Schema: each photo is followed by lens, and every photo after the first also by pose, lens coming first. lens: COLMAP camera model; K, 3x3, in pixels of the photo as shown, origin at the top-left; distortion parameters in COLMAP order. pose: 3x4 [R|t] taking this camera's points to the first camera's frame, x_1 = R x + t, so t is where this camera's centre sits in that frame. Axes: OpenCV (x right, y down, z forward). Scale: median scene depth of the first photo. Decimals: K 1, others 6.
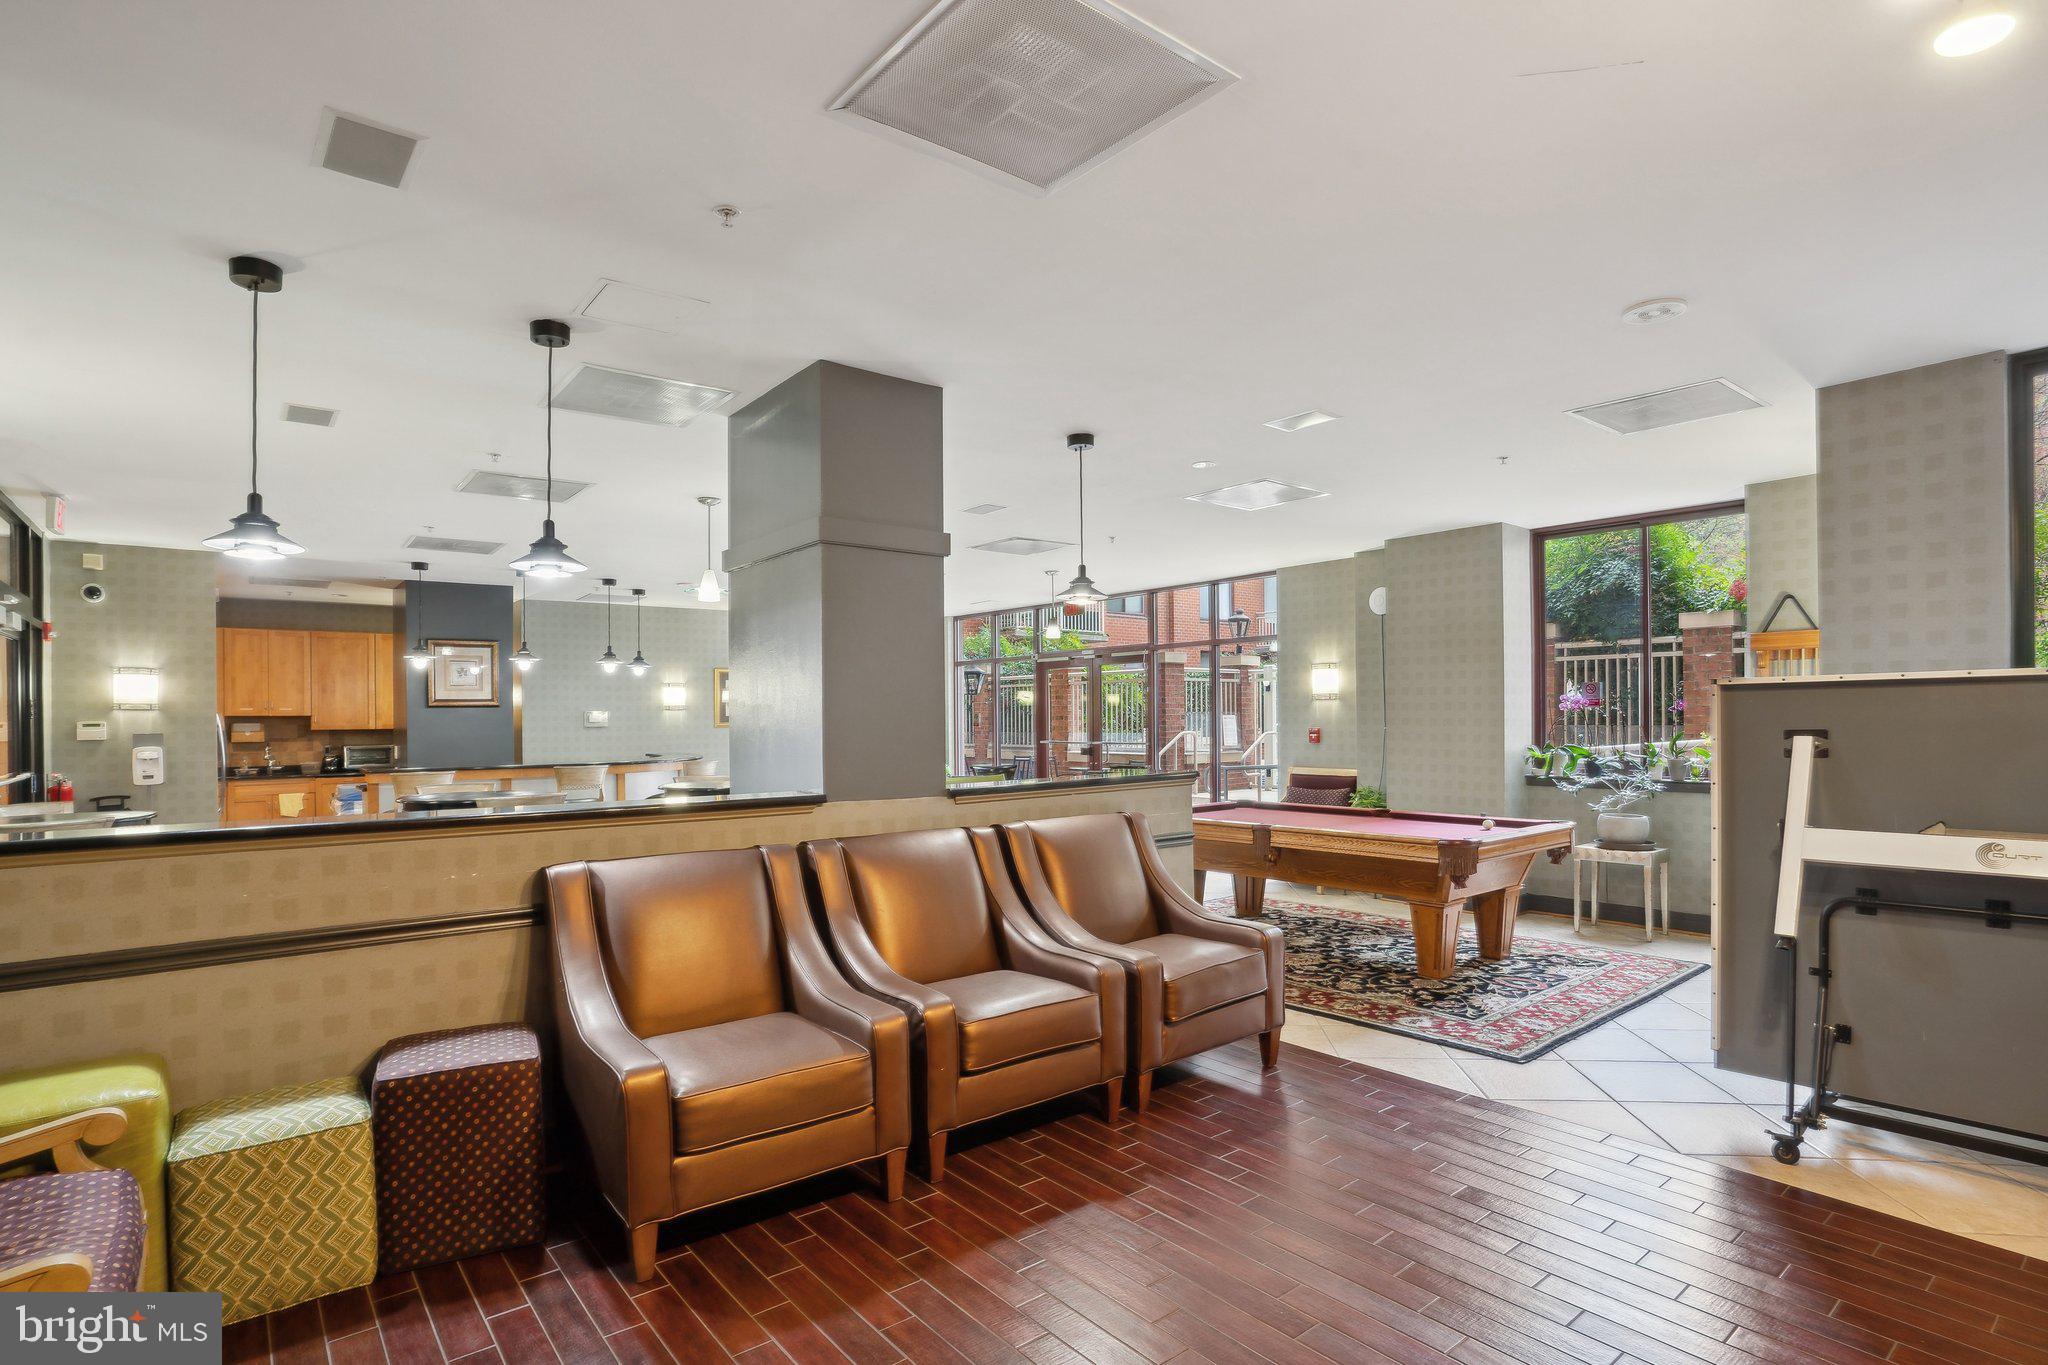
lens RADIAL K [[1031.2, 0, 1021.3], [0, 1031.2, 719.1], [0, 0, 1]] dist [-0.051380, 0.000344]
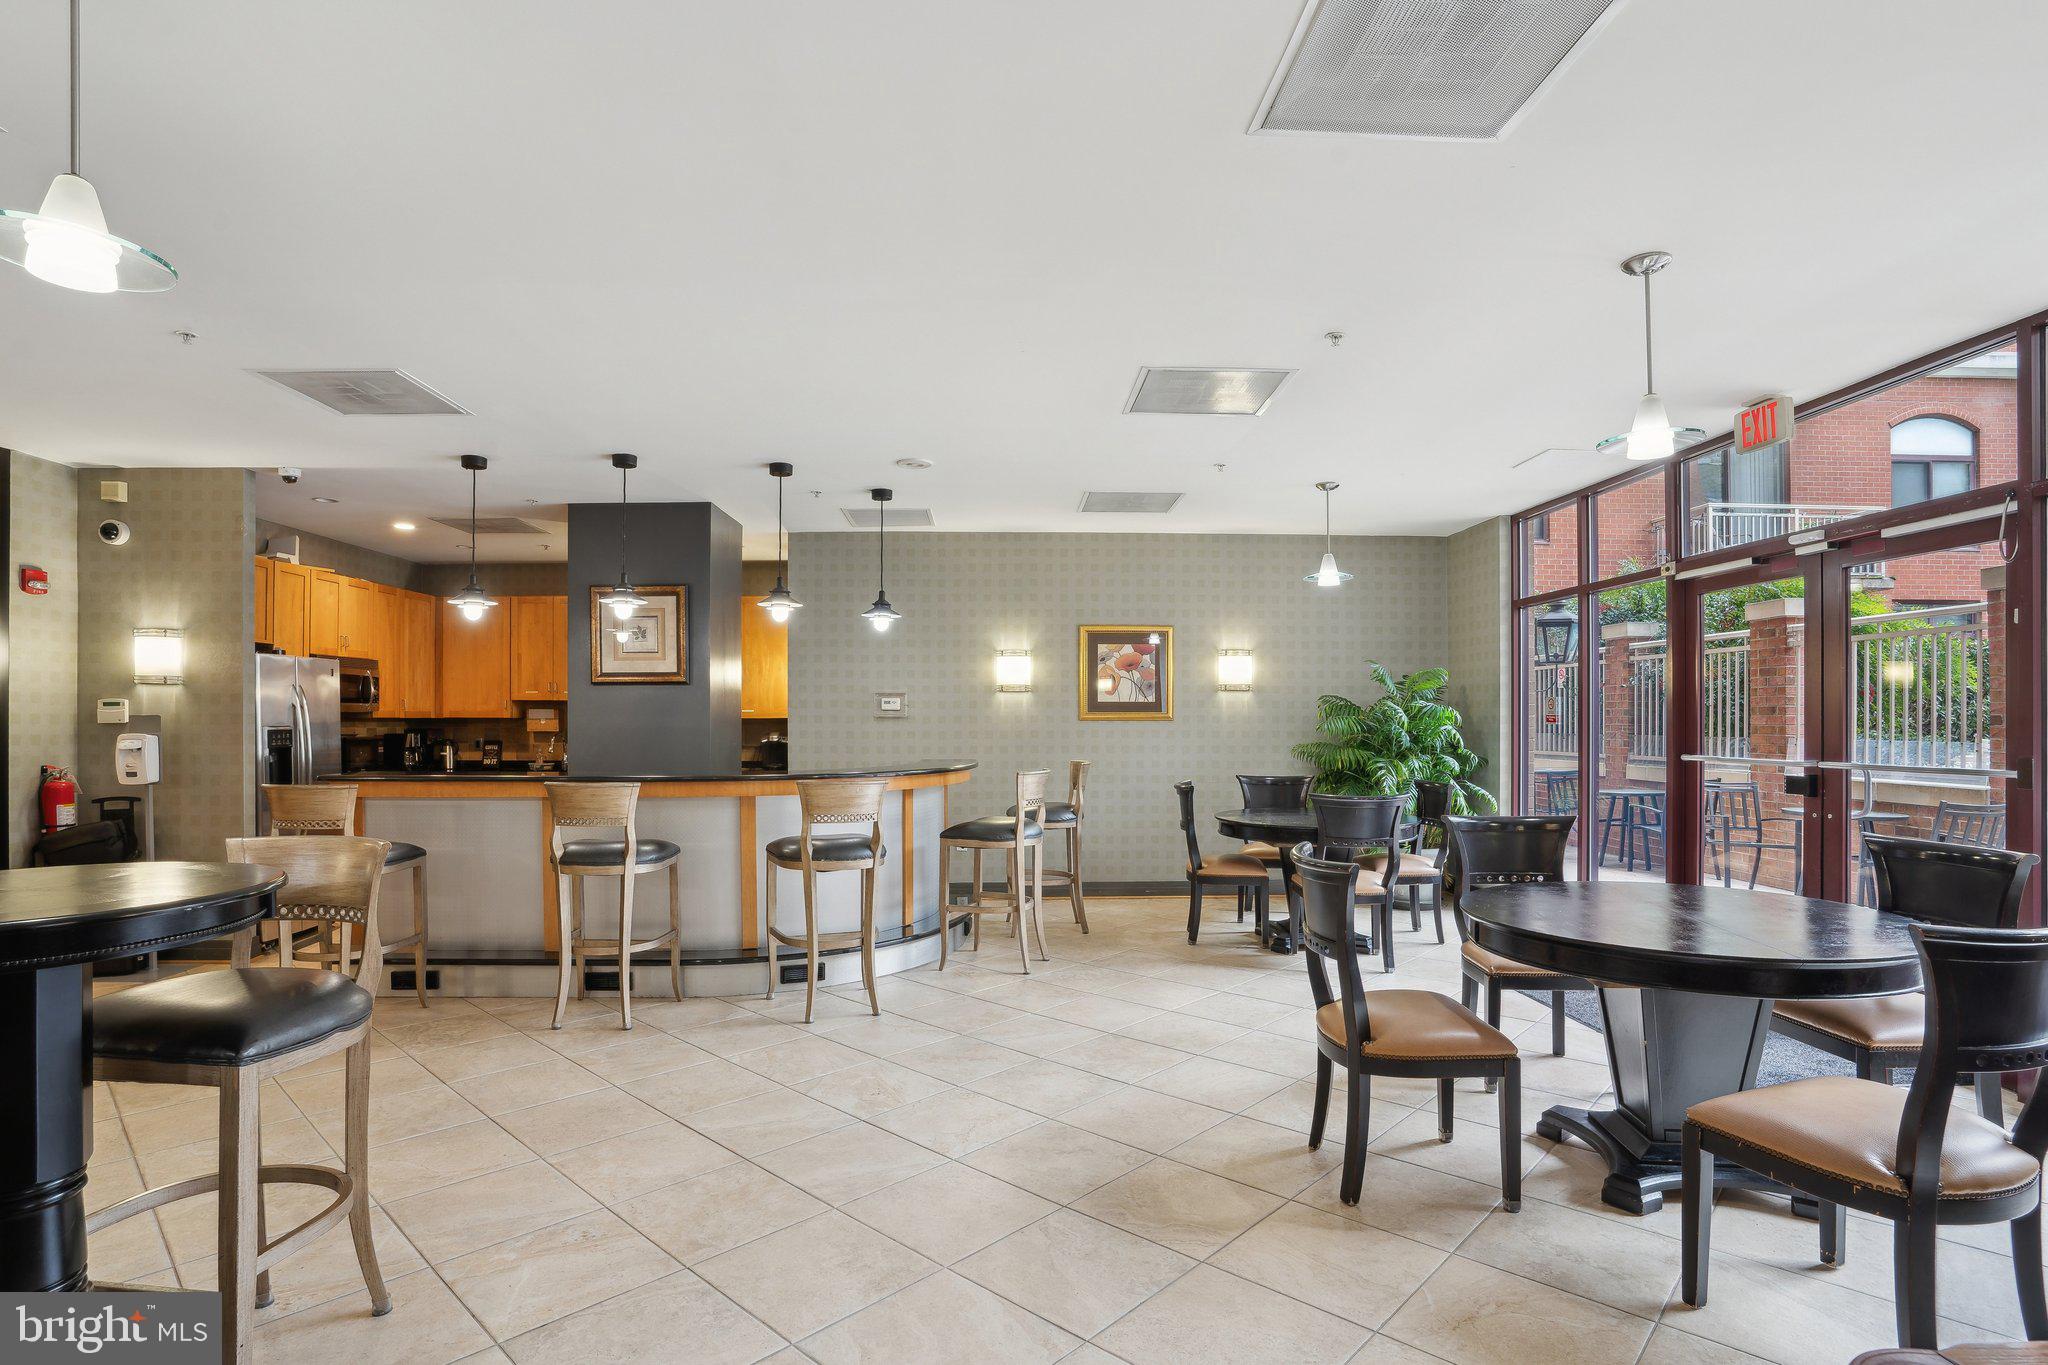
lens RADIAL K [[1031.2, 0, 1021.3], [0, 1031.2, 719.1], [0, 0, 1]] dist [-0.051380, 0.000344]
pose [[0.797851, 0.006865, -0.602815, 0.058115], [-0.007103, 0.999973, 0.001987, 0.007444], [0.602812, 0.002696, 0.797878, 0.536855]]
